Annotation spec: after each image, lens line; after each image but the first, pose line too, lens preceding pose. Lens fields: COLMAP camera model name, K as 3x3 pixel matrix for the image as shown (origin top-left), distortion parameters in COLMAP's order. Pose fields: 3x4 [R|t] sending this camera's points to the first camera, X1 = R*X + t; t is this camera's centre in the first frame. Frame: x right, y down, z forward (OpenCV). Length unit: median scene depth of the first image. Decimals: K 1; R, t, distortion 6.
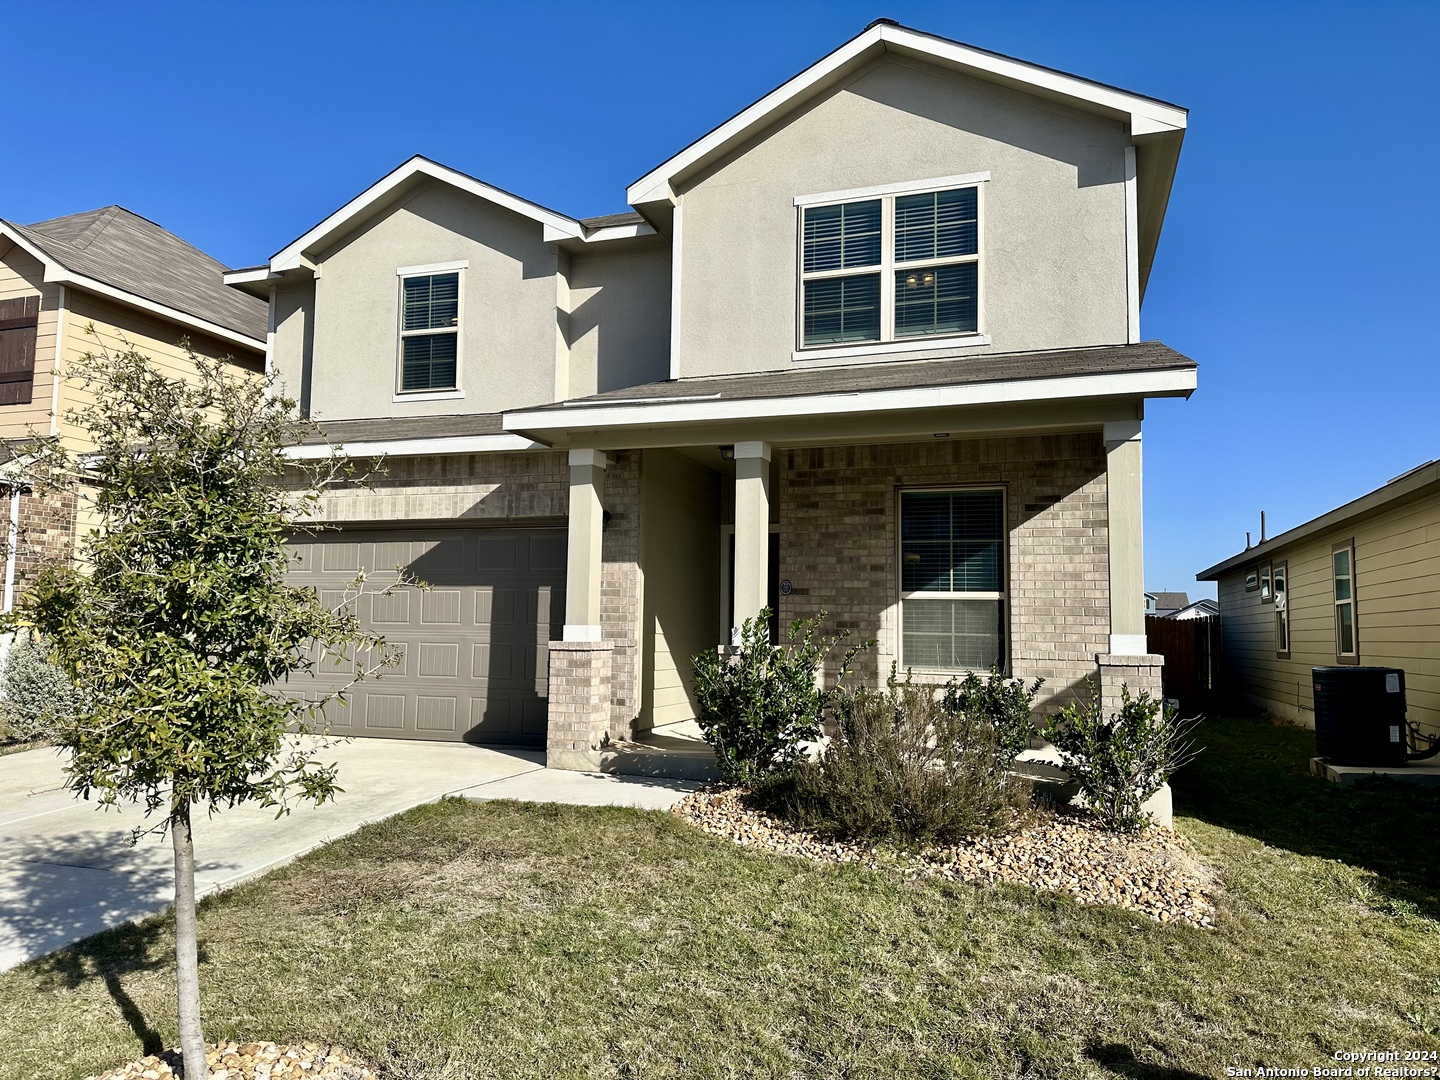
lens RADIAL K [[1014.9, 0, 725.4], [0, 1014.9, 547.5], [0, 0, 1]] dist [0.080967, -0.107562]
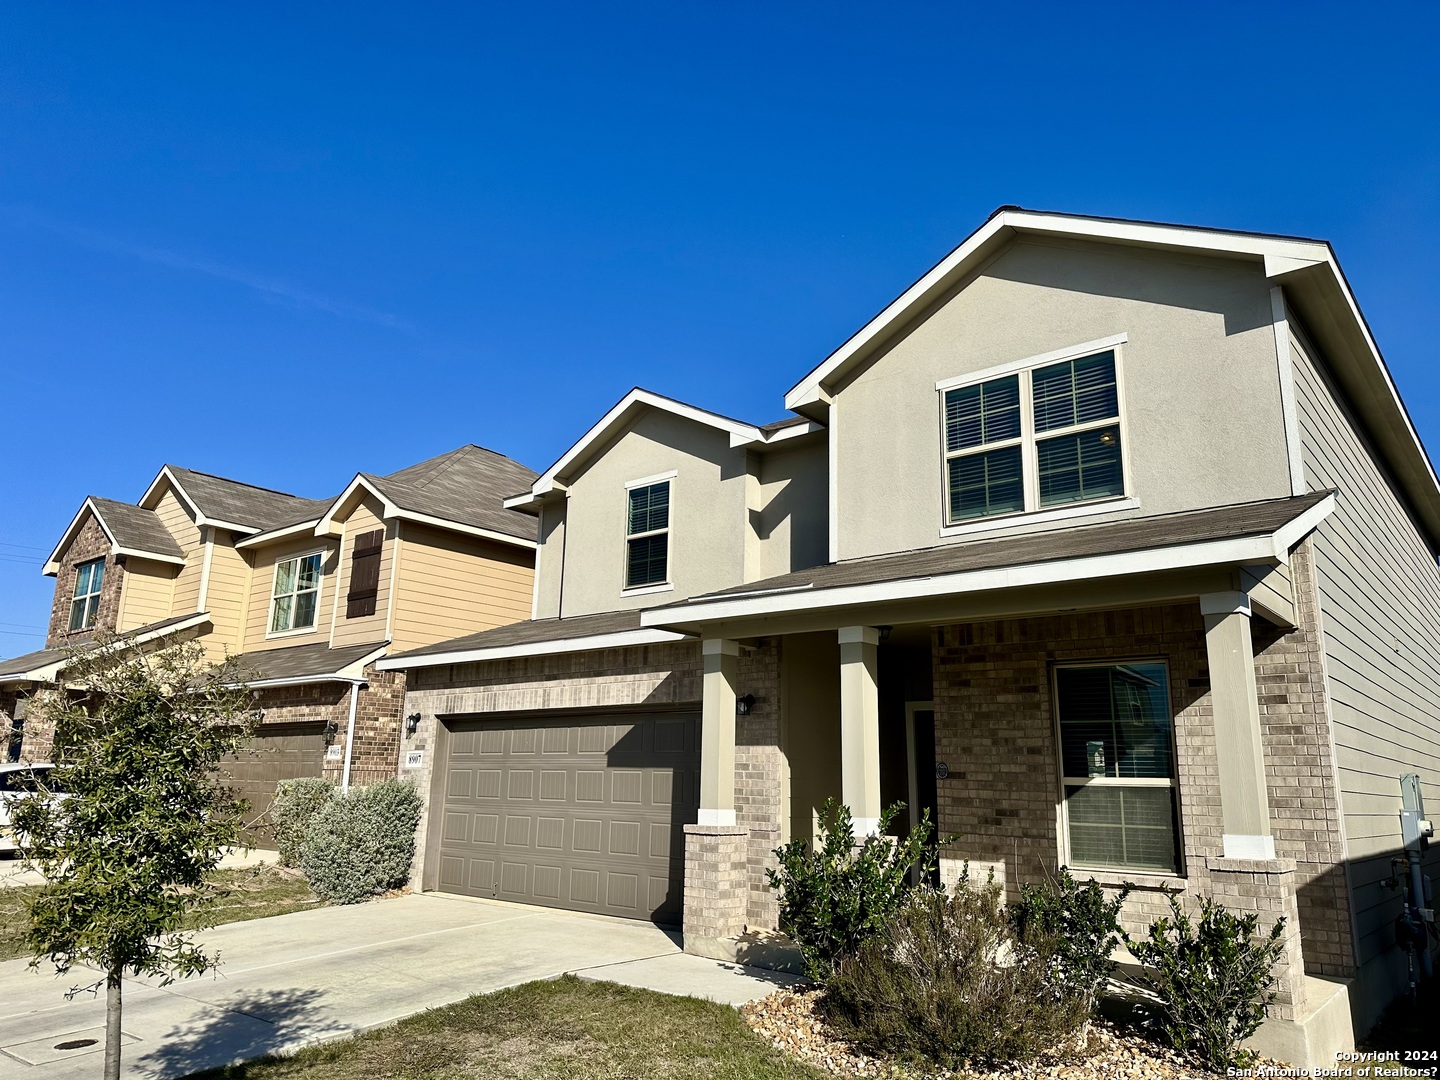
lens RADIAL K [[1014.9, 0, 708.6], [0, 1014.9, 536.5], [0, 0, 1]] dist [0.080967, -0.107562]
pose [[0.929962, -0.080504, -0.358734, 0.218153], [0.018920, 0.984919, -0.171980, -0.016727], [0.367169, 0.153148, 0.917460, -0.006020]]
